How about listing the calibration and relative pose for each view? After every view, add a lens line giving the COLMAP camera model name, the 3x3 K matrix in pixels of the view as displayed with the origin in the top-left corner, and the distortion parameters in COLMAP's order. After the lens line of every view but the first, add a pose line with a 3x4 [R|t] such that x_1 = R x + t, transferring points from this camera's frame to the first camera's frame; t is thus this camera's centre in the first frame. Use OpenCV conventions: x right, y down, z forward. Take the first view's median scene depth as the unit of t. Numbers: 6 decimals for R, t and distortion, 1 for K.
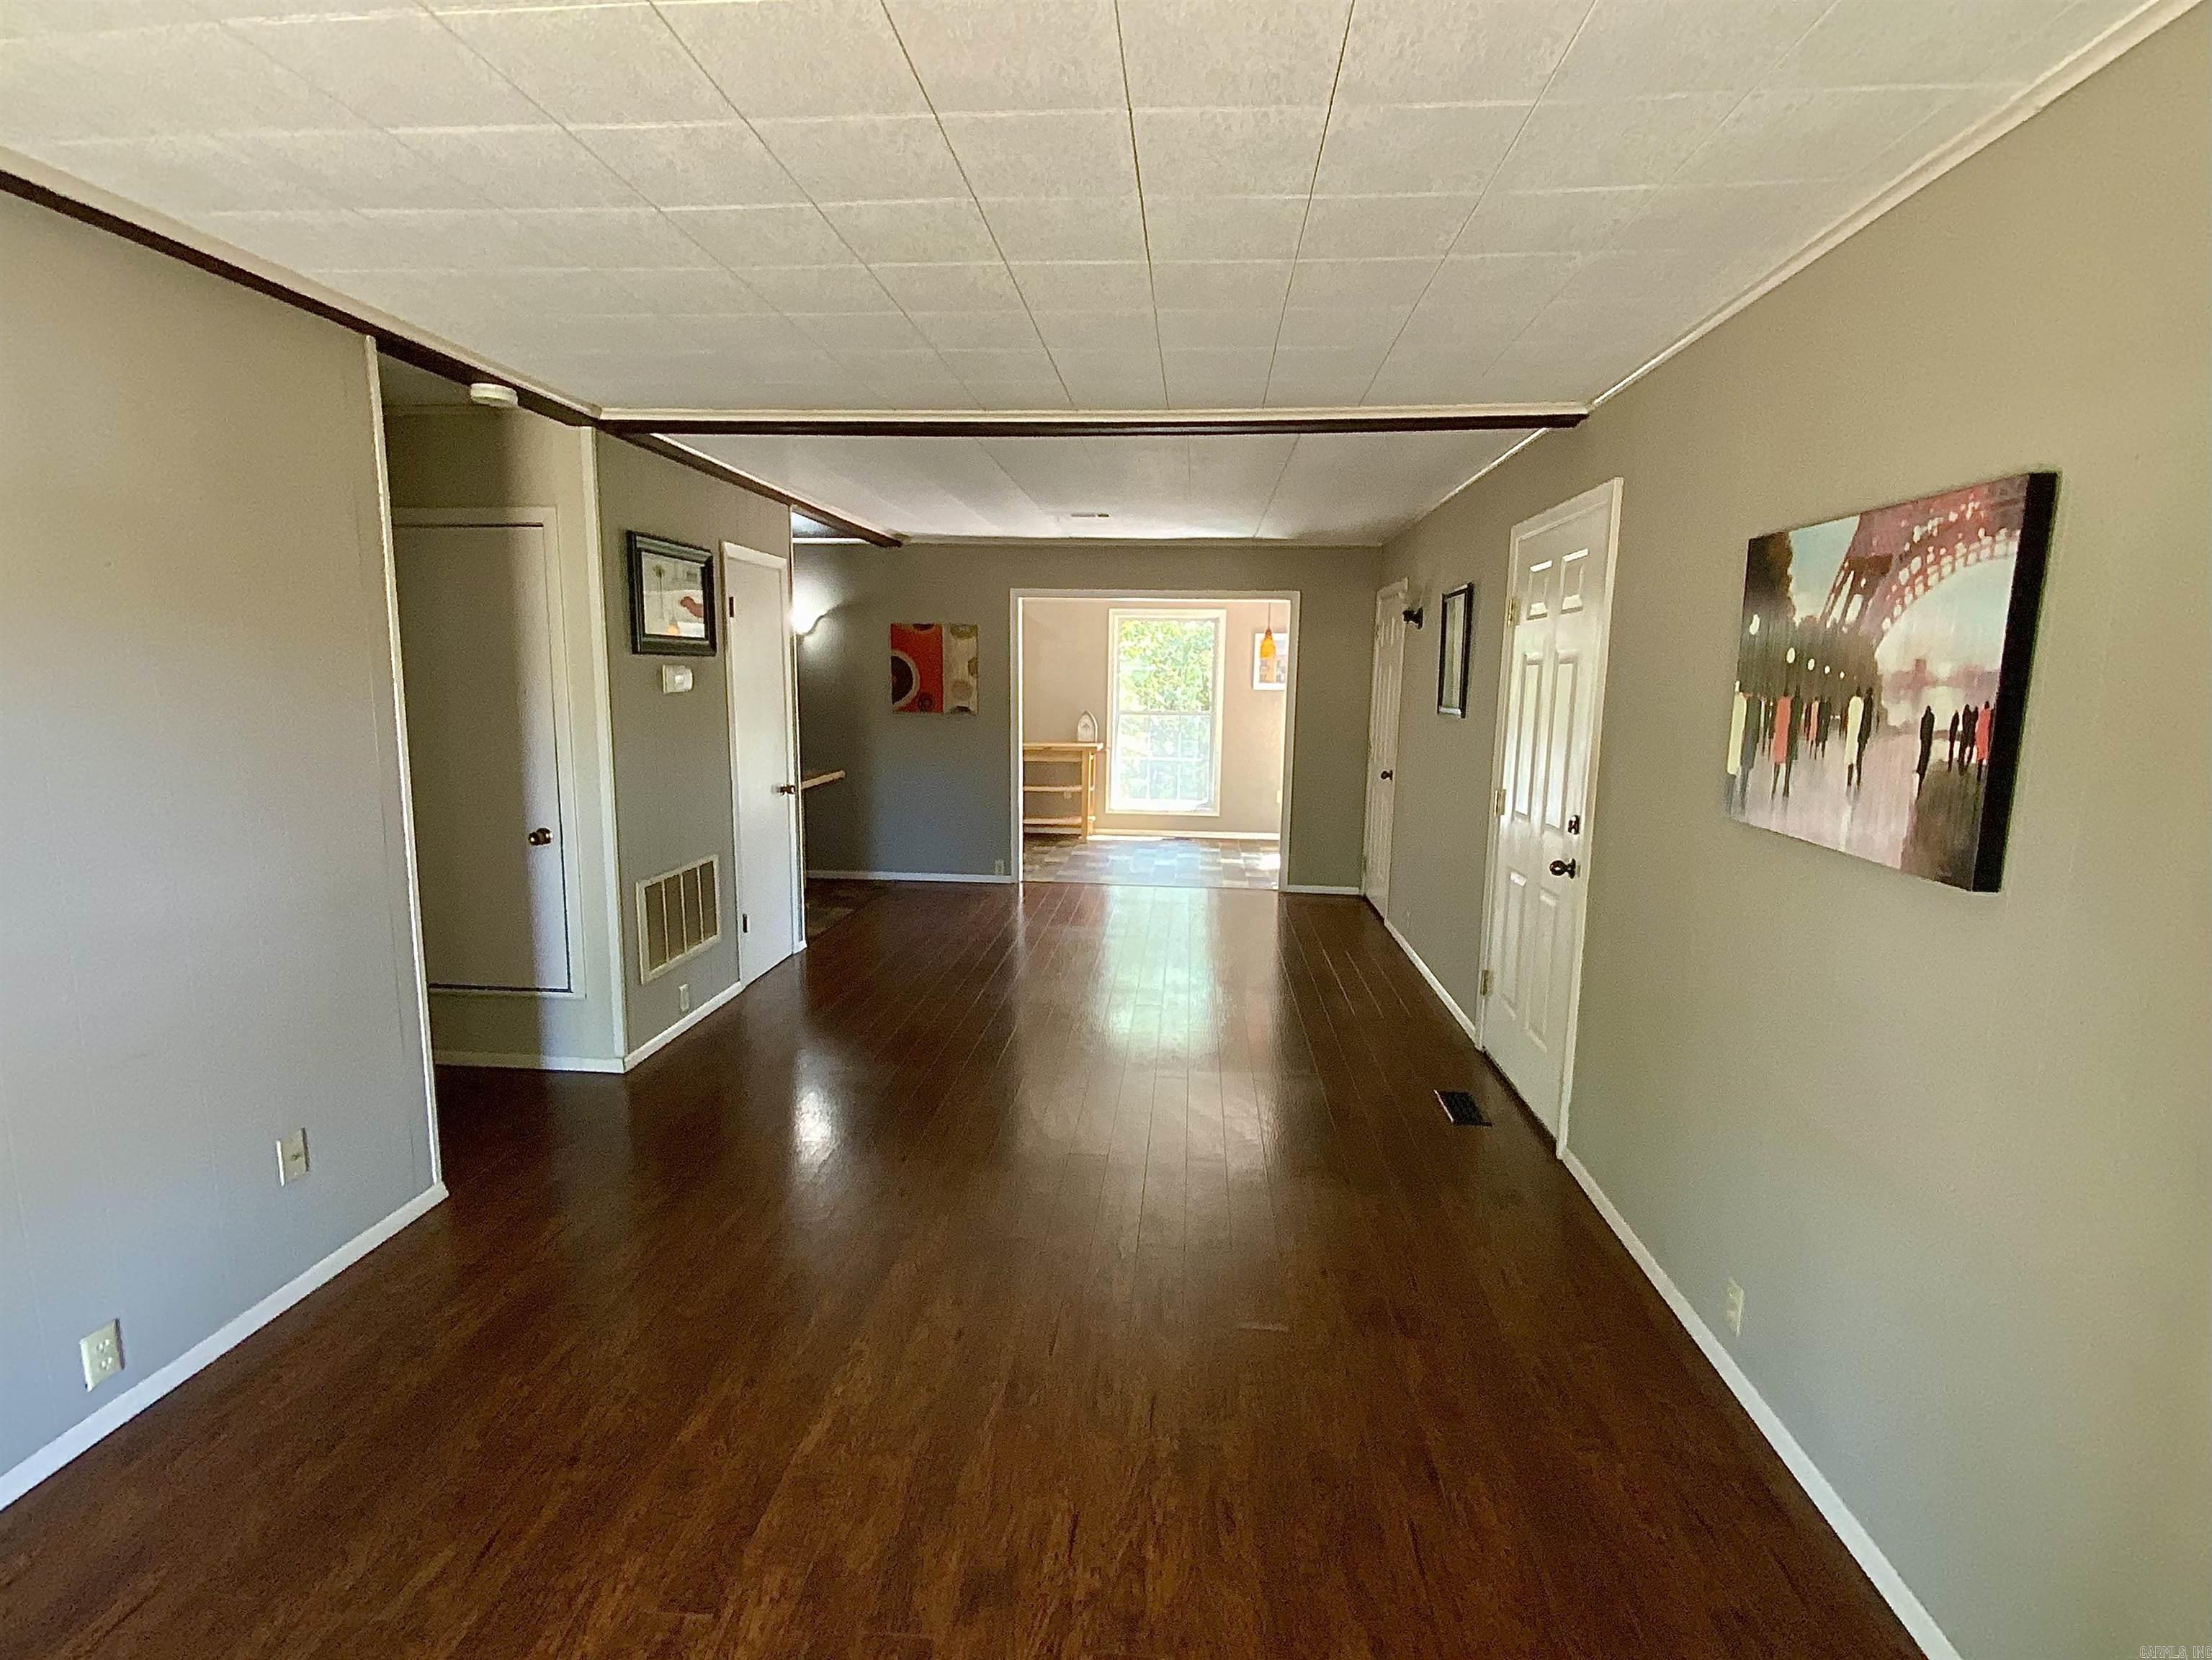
lens RADIAL K [[985.5, 0, 1106.0], [0, 985.5, 830.0], [0, 0, 1]] dist [0.023410, -0.020723]
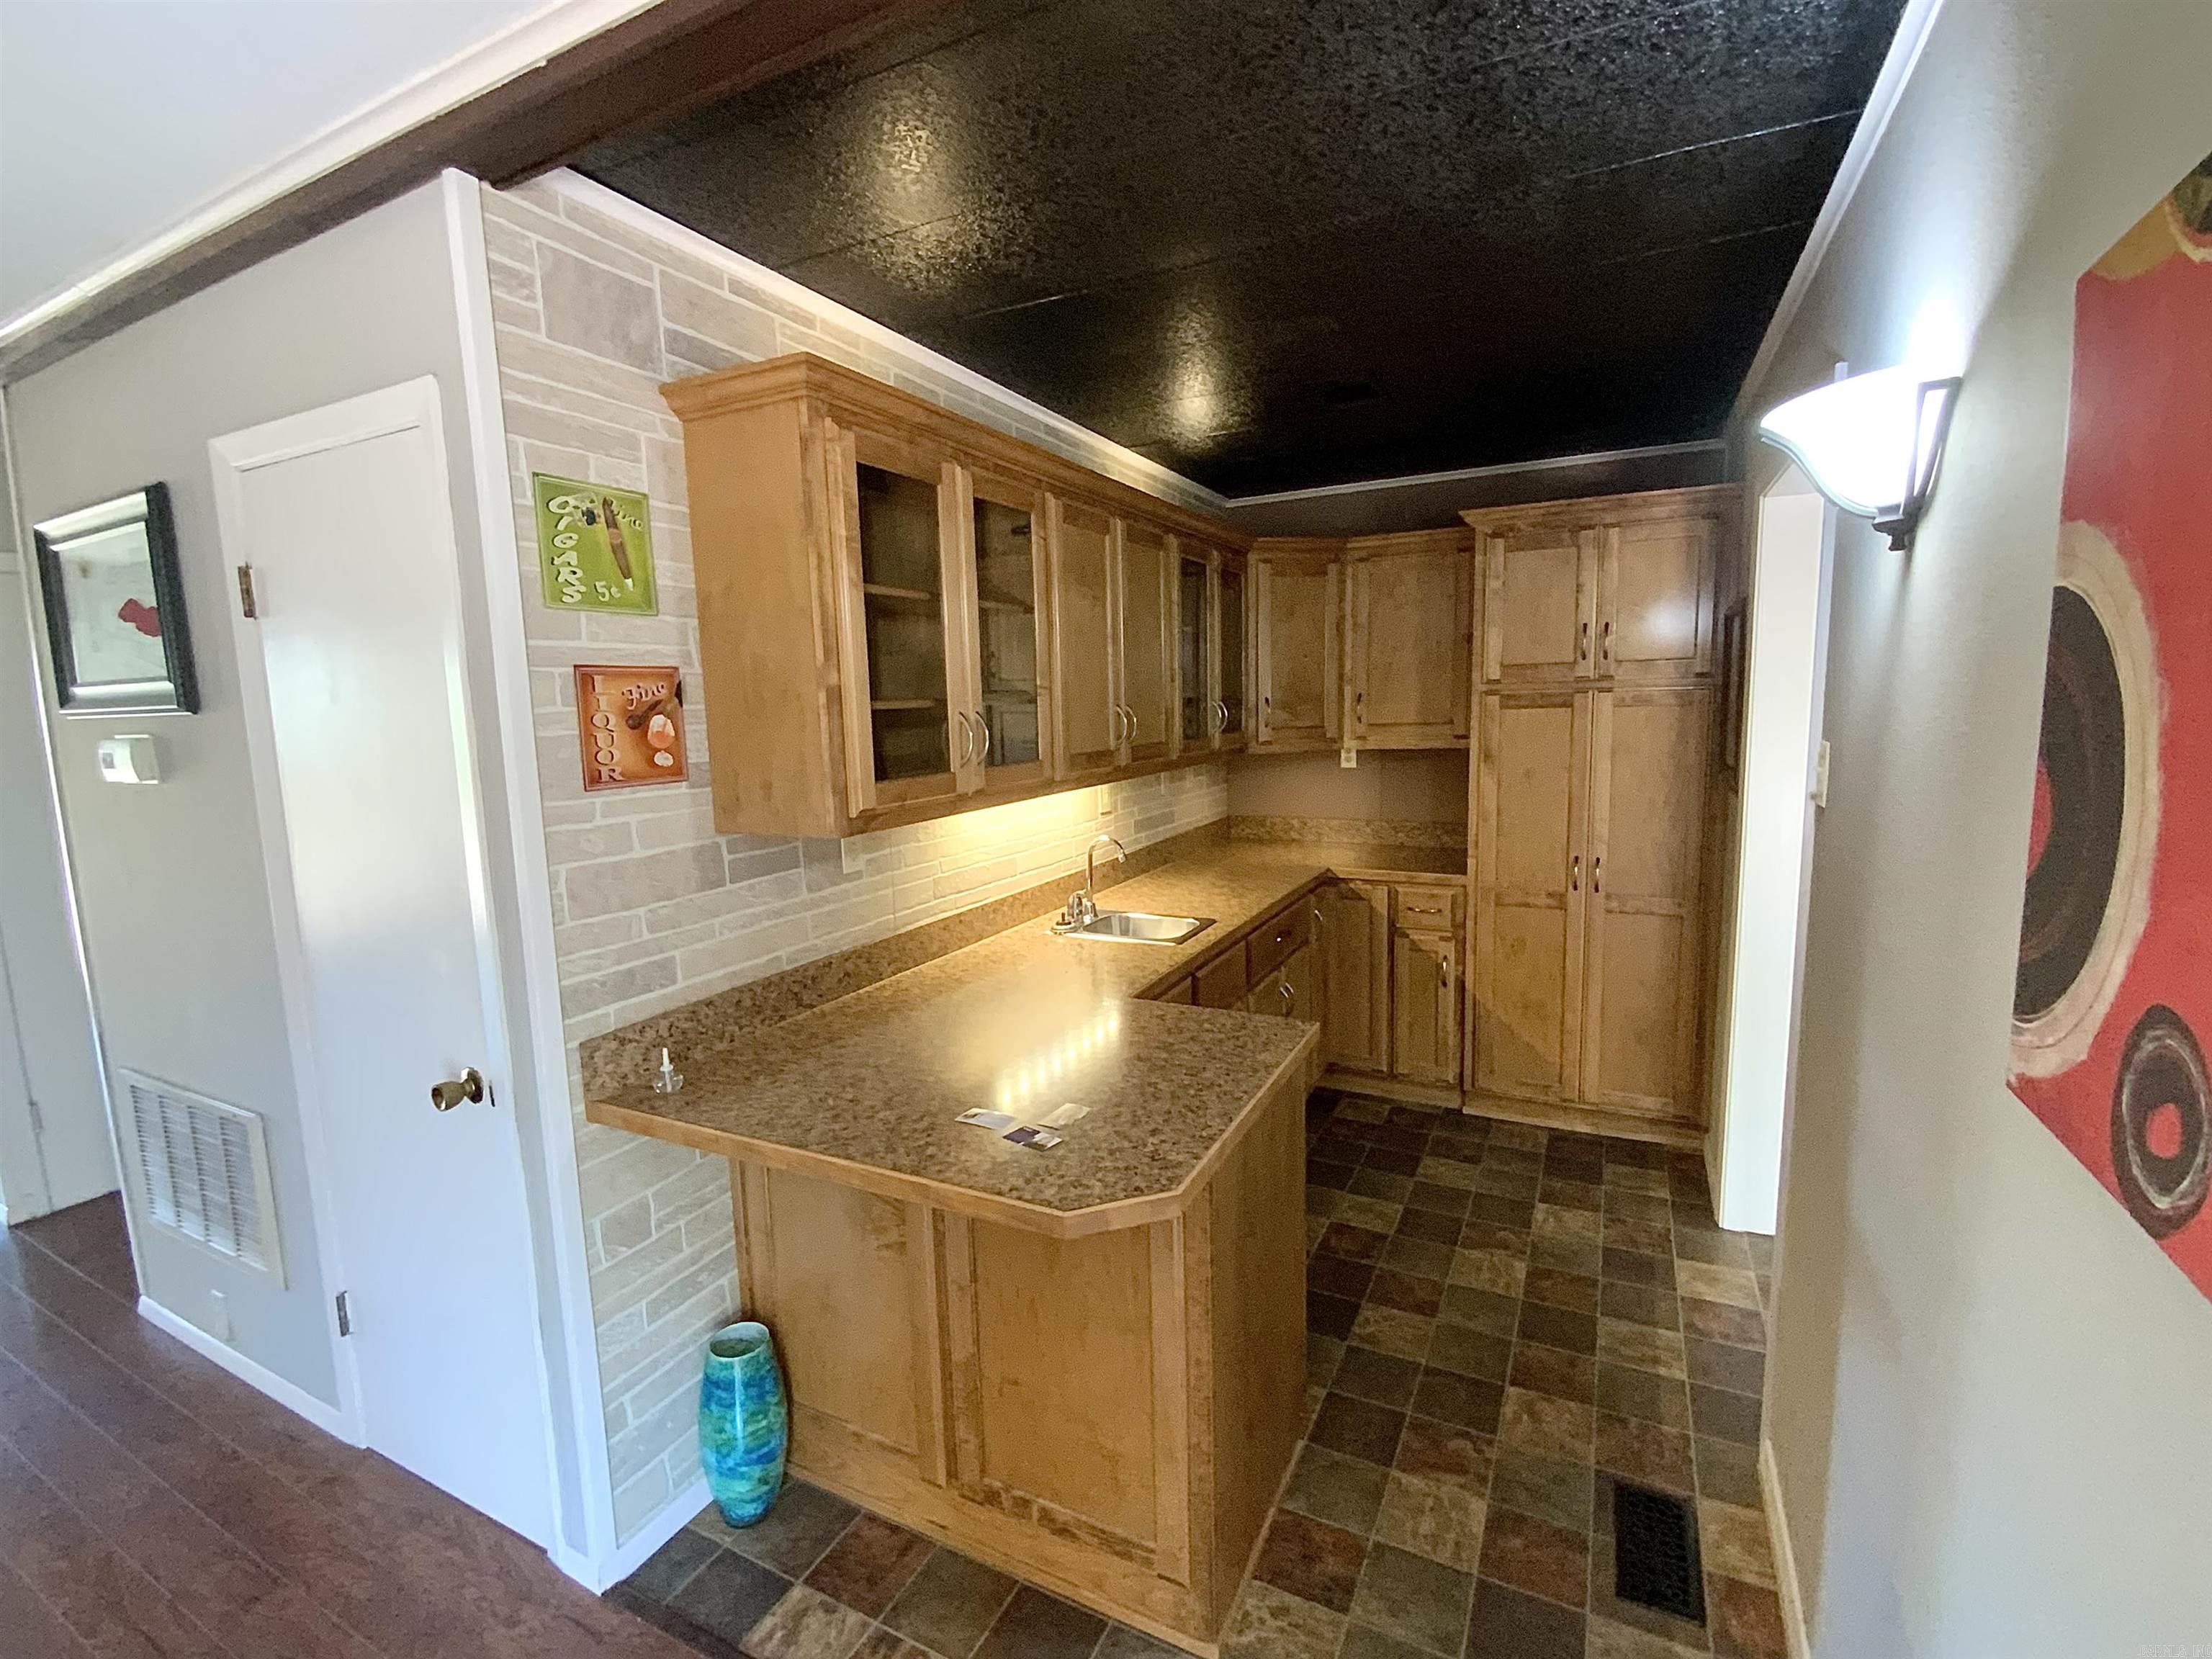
lens RADIAL K [[985.3, 0, 1106.0], [0, 985.3, 829.5], [0, 0, 1]] dist [0.023410, -0.020723]
pose [[-0.380406, 0.117733, -0.917295, -0.134881], [-0.134910, 0.974189, 0.180984, -0.284325], [0.914926, 0.192600, -0.354704, 1.675774]]
